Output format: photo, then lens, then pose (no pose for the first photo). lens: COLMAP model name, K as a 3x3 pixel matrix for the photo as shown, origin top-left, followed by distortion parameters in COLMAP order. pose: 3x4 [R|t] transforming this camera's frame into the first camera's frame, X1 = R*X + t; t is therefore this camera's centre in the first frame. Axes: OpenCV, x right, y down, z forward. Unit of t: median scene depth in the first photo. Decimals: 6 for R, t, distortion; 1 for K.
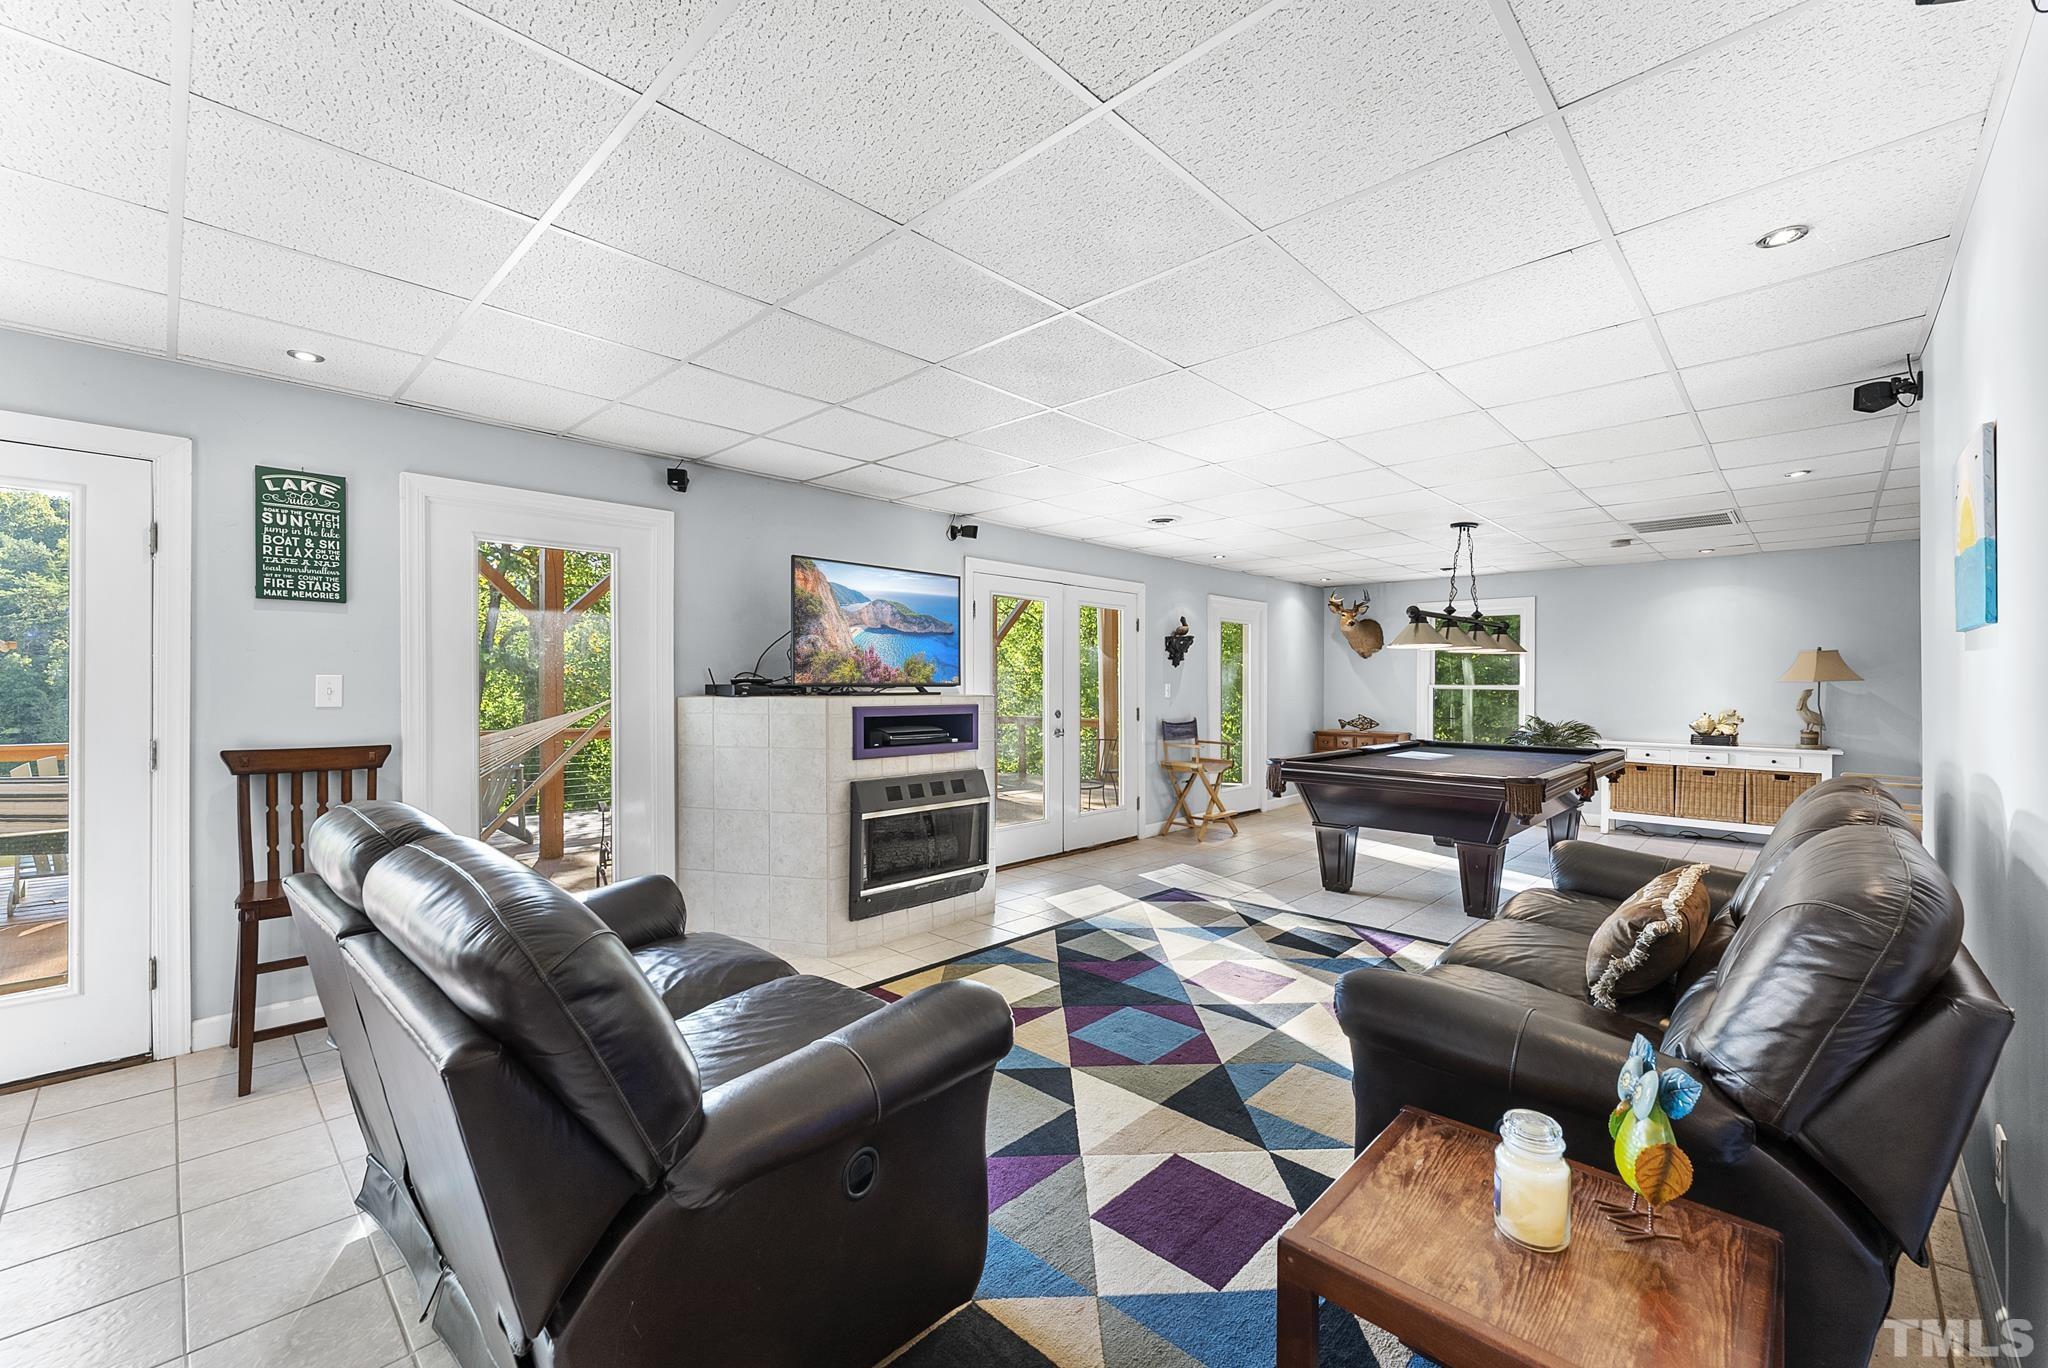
lens RADIAL K [[828.7, 0, 1013.7], [0, 828.7, 685.1], [0, 0, 1]] dist [-0.000759, -0.000238]
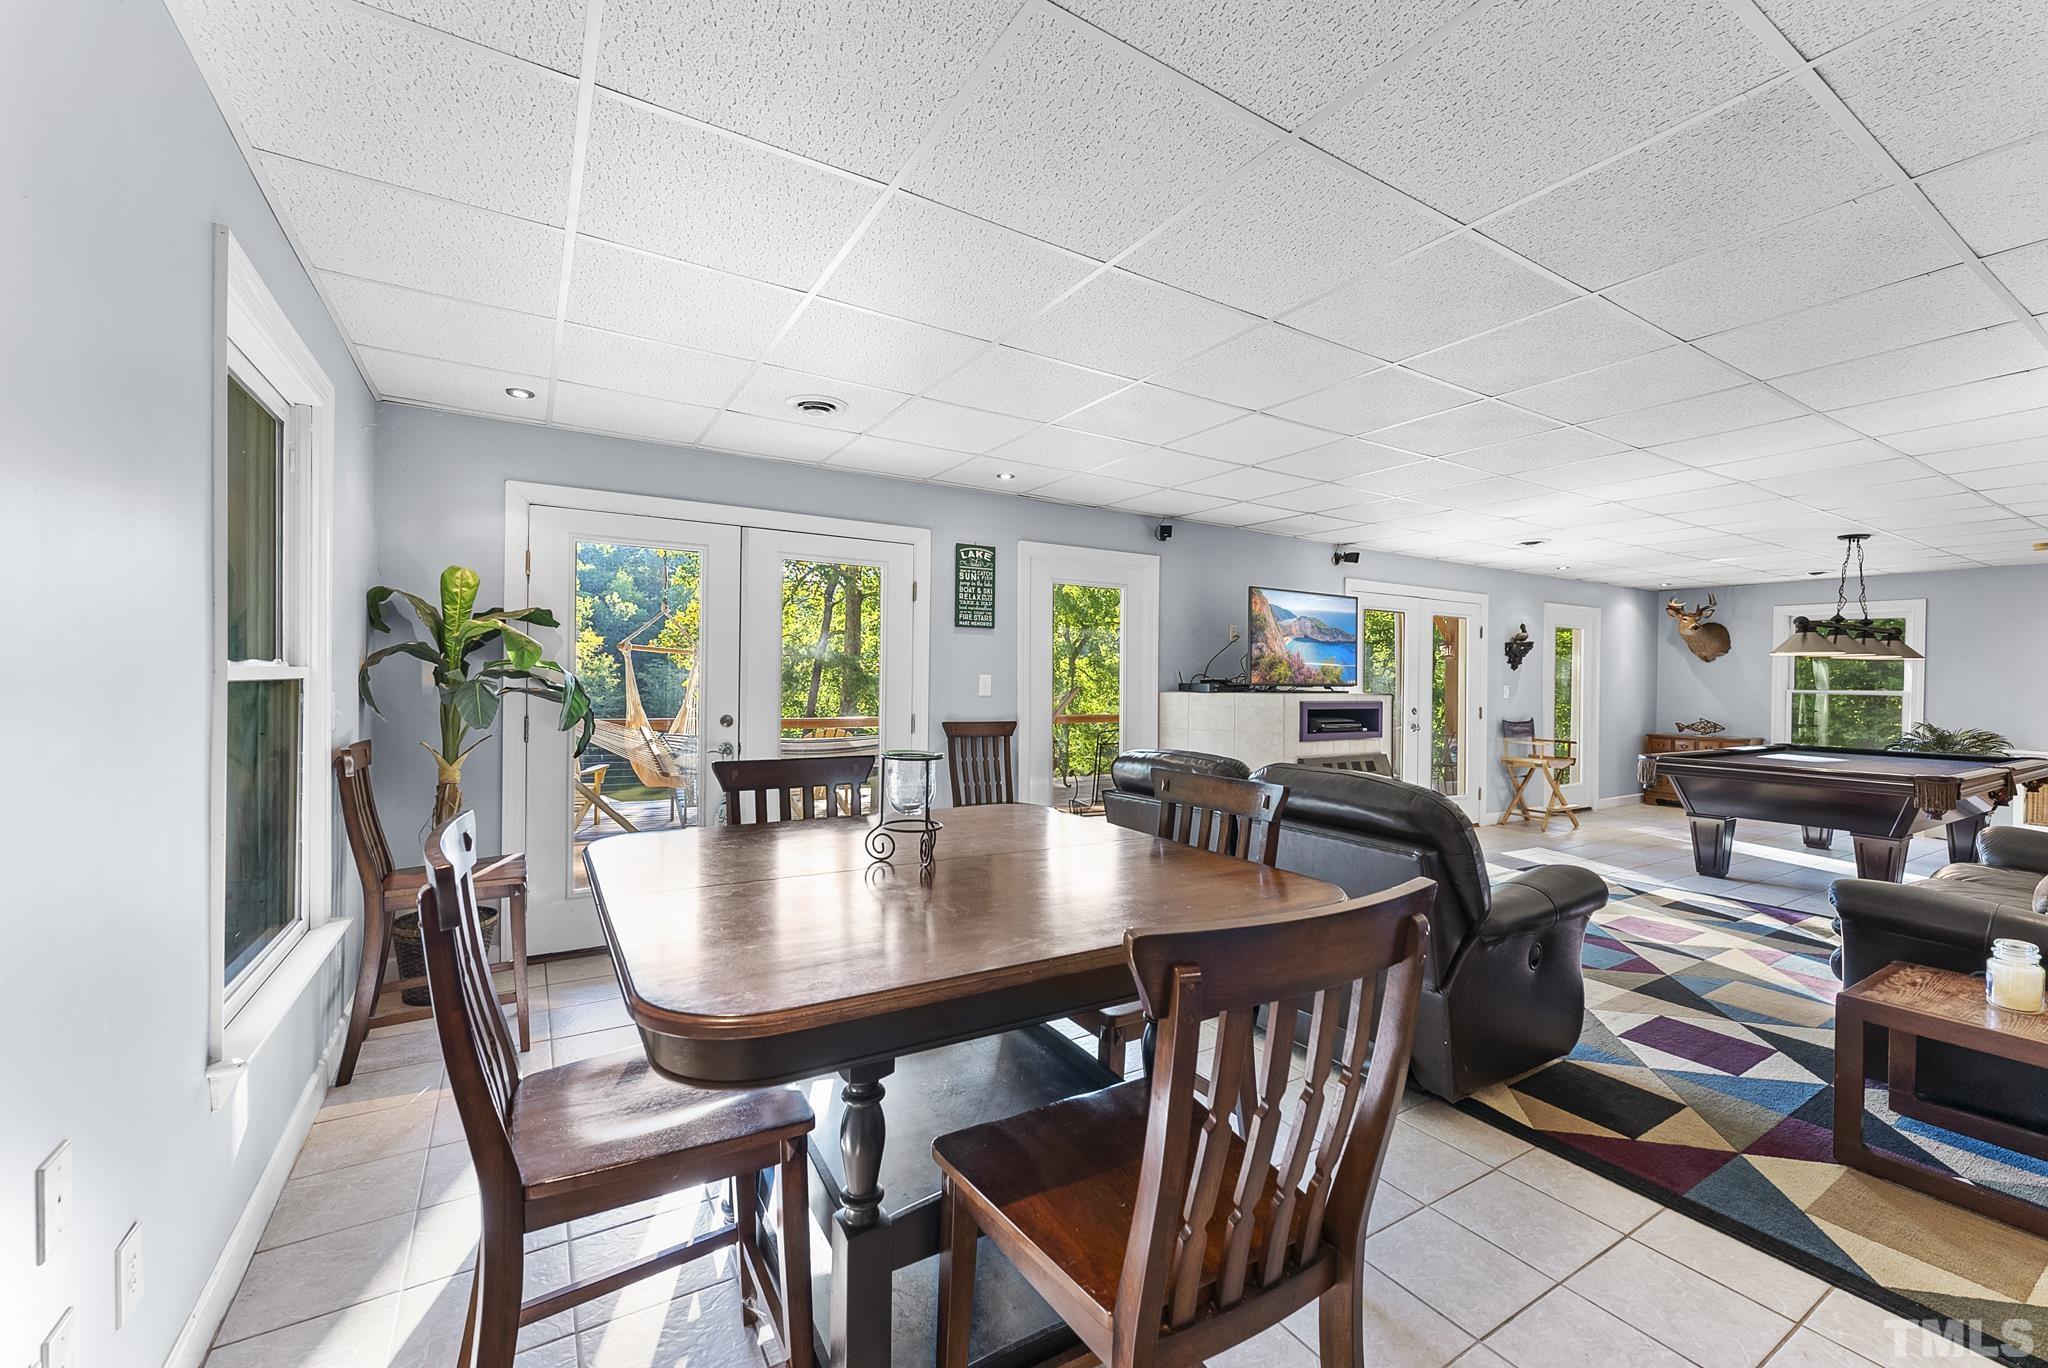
lens RADIAL K [[820.7, 0, 1019.8], [0, 820.7, 683.7], [0, 0, 1]] dist [0.001044, 0.000564]
pose [[0.968720, 0.009197, -0.247986, -0.274179], [-0.009307, 0.999956, 0.000731, 0.001396], [0.247981, 0.001600, 0.968763, -0.334800]]
